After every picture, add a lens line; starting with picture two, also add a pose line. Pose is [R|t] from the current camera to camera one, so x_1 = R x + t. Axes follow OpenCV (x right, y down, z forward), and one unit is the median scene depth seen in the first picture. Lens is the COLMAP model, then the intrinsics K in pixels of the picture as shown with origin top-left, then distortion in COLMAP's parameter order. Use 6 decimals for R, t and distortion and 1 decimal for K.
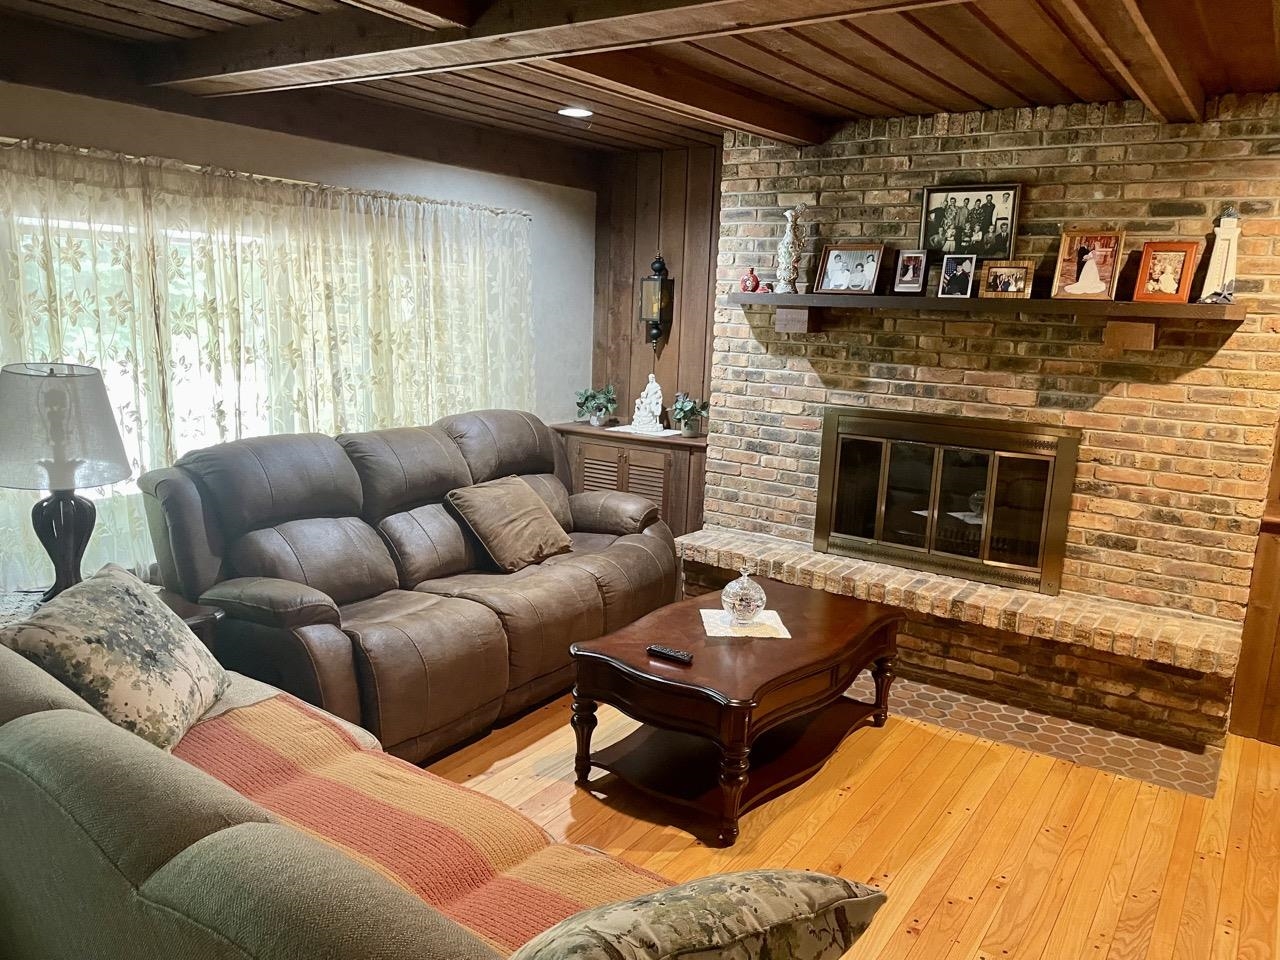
lens RADIAL K [[981.8, 0, 614.4], [0, 981.8, 504.9], [0, 0, 1]] dist [0.068047, -0.097622]
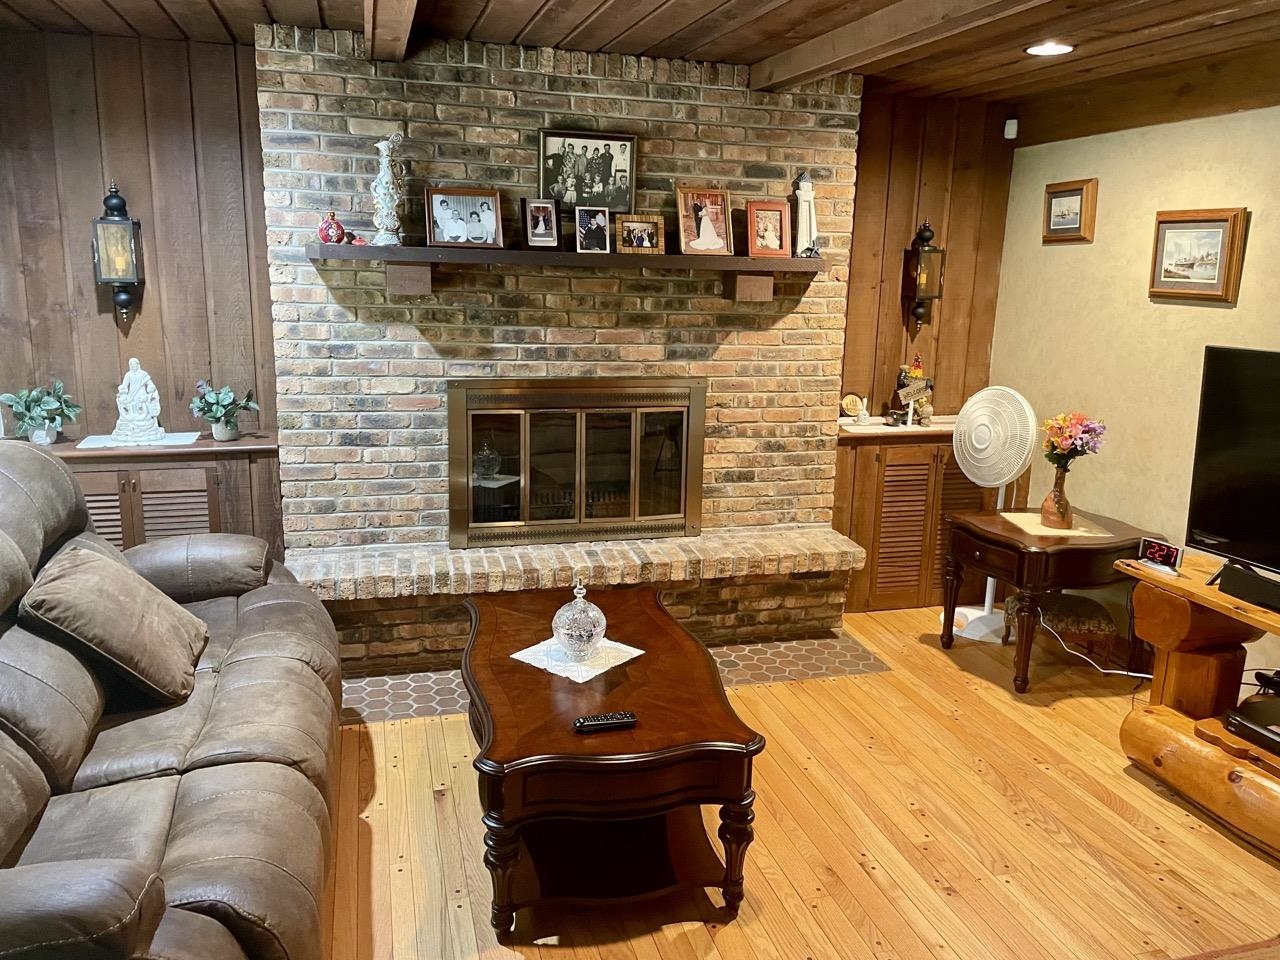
lens RADIAL K [[981.8, 0, 649.3], [0, 981.8, 485.8], [0, 0, 1]] dist [0.068047, -0.097622]
pose [[0.627522, -0.190521, 0.754929, -0.370486], [0.156710, 0.980663, 0.117227, -0.092111], [-0.762666, 0.044743, 0.645244, 0.358059]]
